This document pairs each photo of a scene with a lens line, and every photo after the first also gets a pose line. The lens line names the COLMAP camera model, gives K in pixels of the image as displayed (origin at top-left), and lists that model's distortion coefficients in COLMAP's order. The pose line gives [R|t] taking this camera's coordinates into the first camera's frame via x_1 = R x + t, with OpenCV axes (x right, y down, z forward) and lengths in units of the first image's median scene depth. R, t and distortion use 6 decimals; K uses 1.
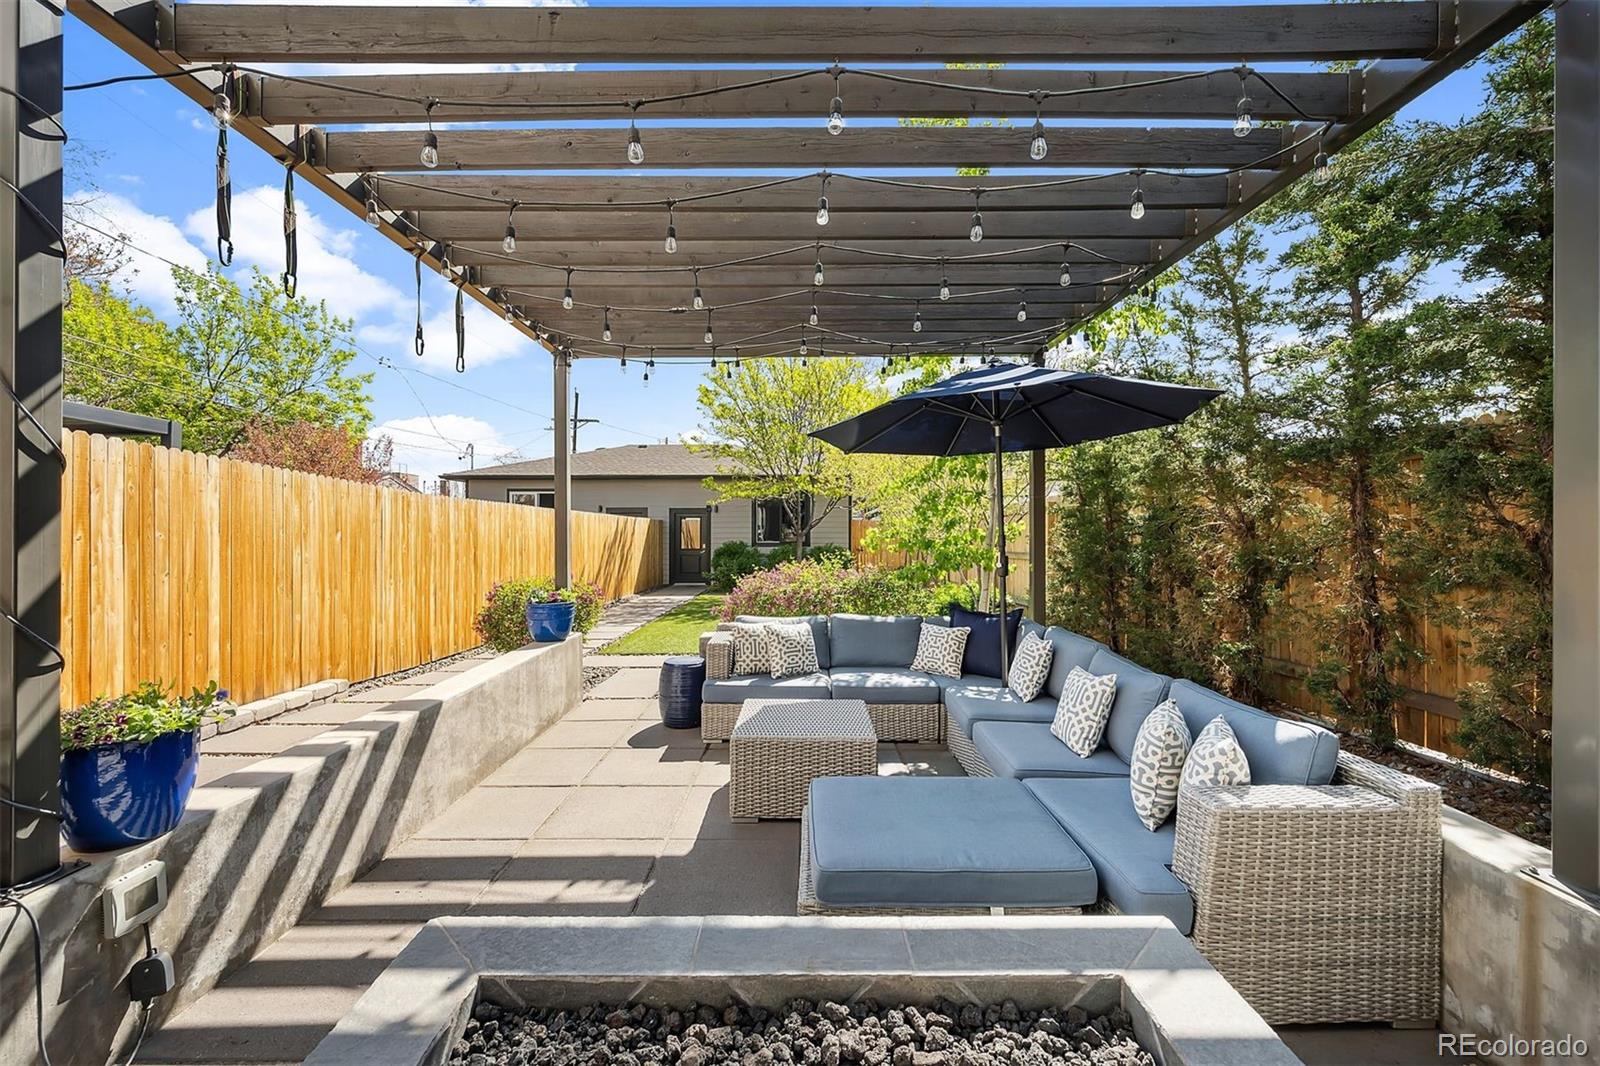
lens RADIAL K [[634.7, 0, 793.1], [0, 634.7, 532.9], [0, 0, 1]] dist [0.001634, -0.000650]
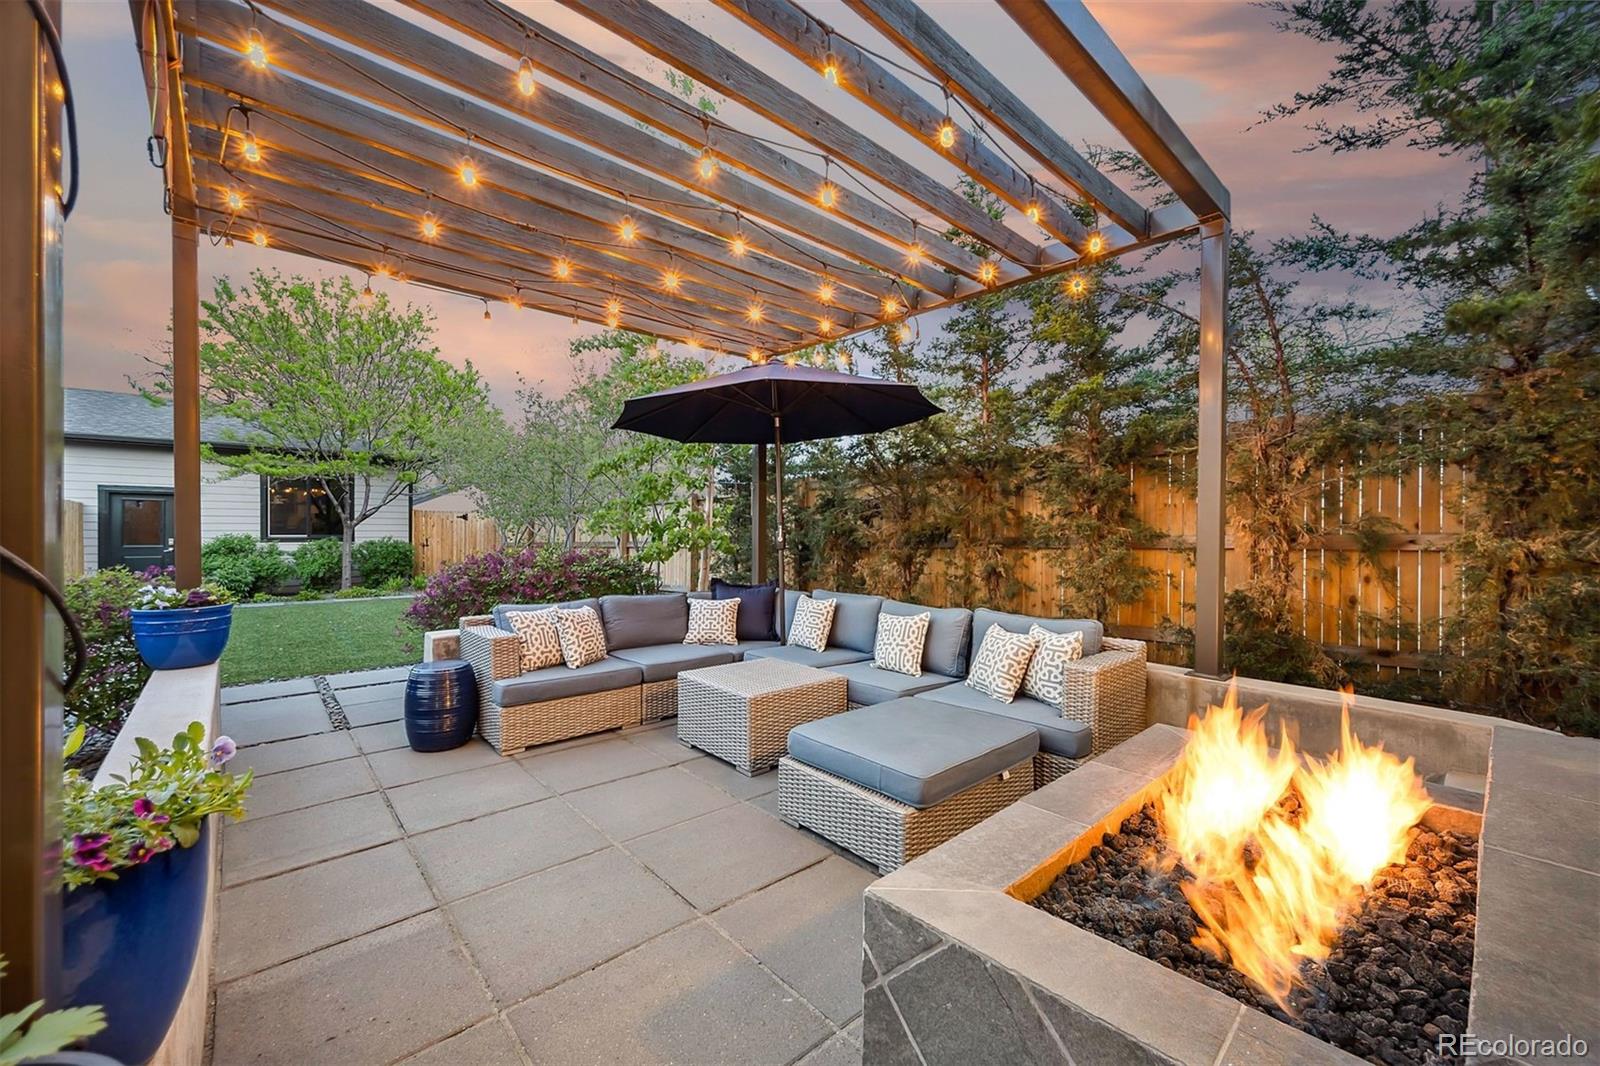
lens RADIAL K [[634.7, 0, 792.7], [0, 634.7, 531.8], [0, 0, 1]] dist [0.001634, -0.000650]
pose [[0.745892, 0.002363, 0.666062, -0.392532], [-0.002887, 0.999996, -0.000314, 0.035360], [-0.666060, -0.001689, 0.745896, 0.124561]]
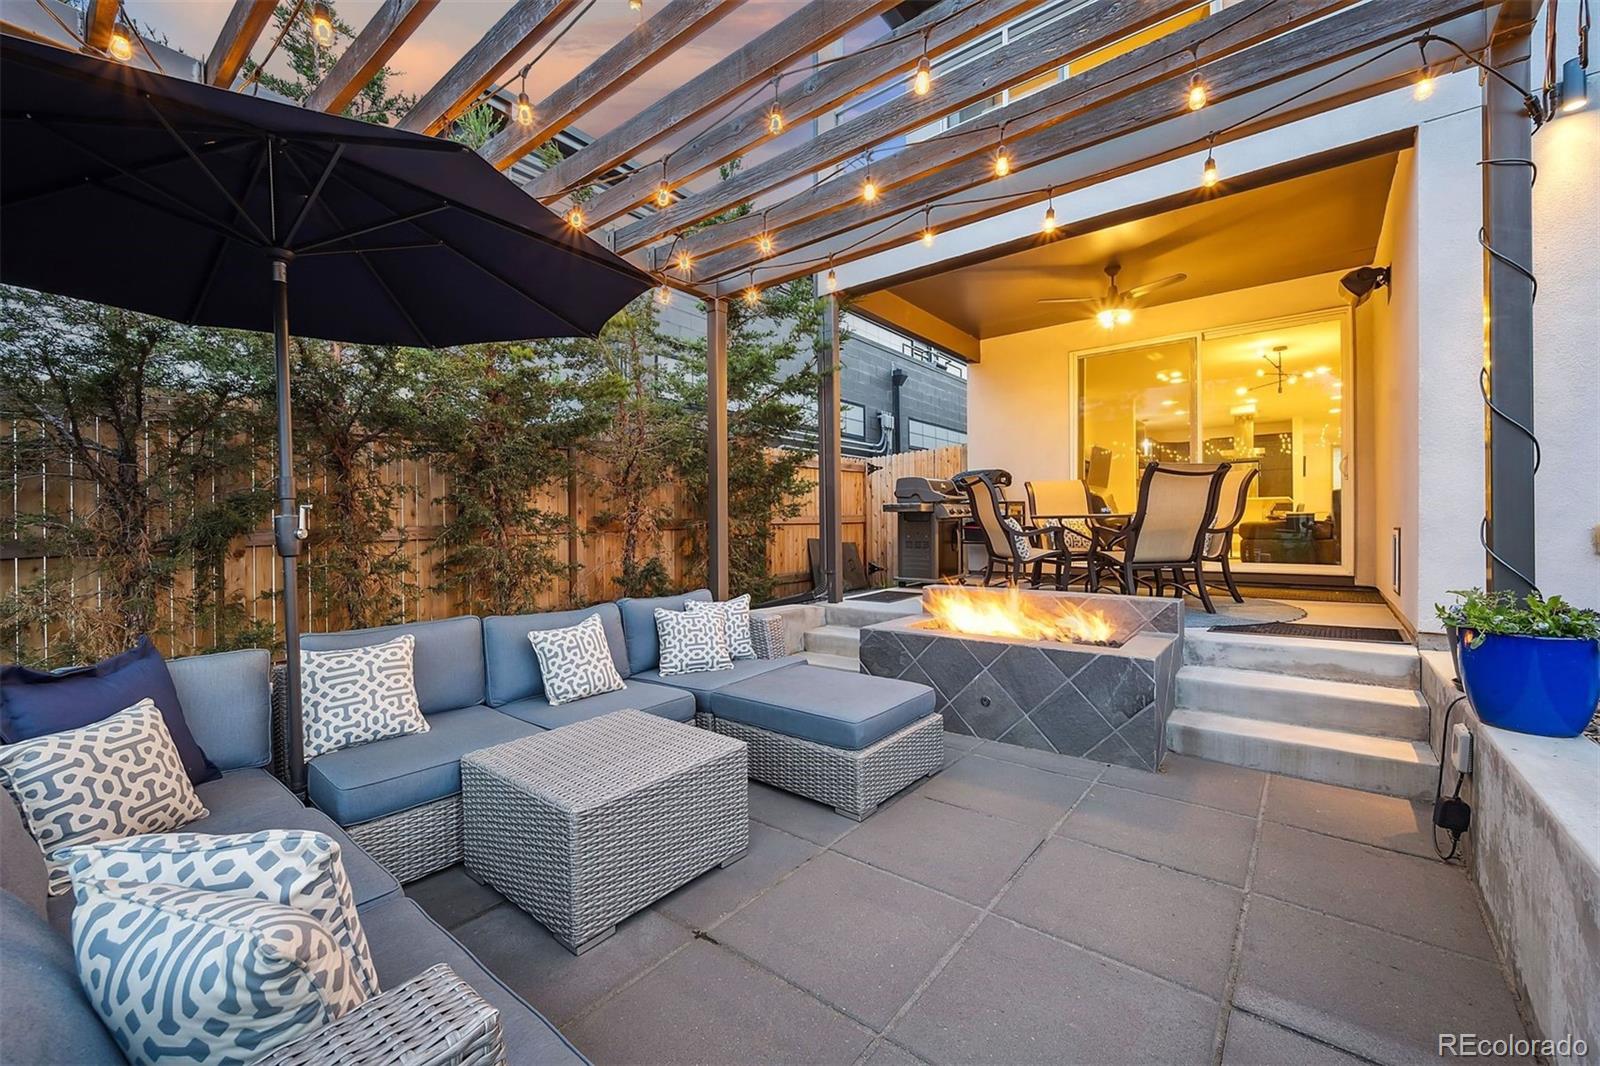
lens RADIAL K [[634.7, 0, 795.5], [0, 634.7, 528.3], [0, 0, 1]] dist [0.001634, -0.000650]
pose [[-0.785014, -0.005811, 0.619451, -0.295688], [0.006094, 0.999835, 0.017103, 0.035676], [-0.619448, 0.017201, -0.784849, 1.145962]]
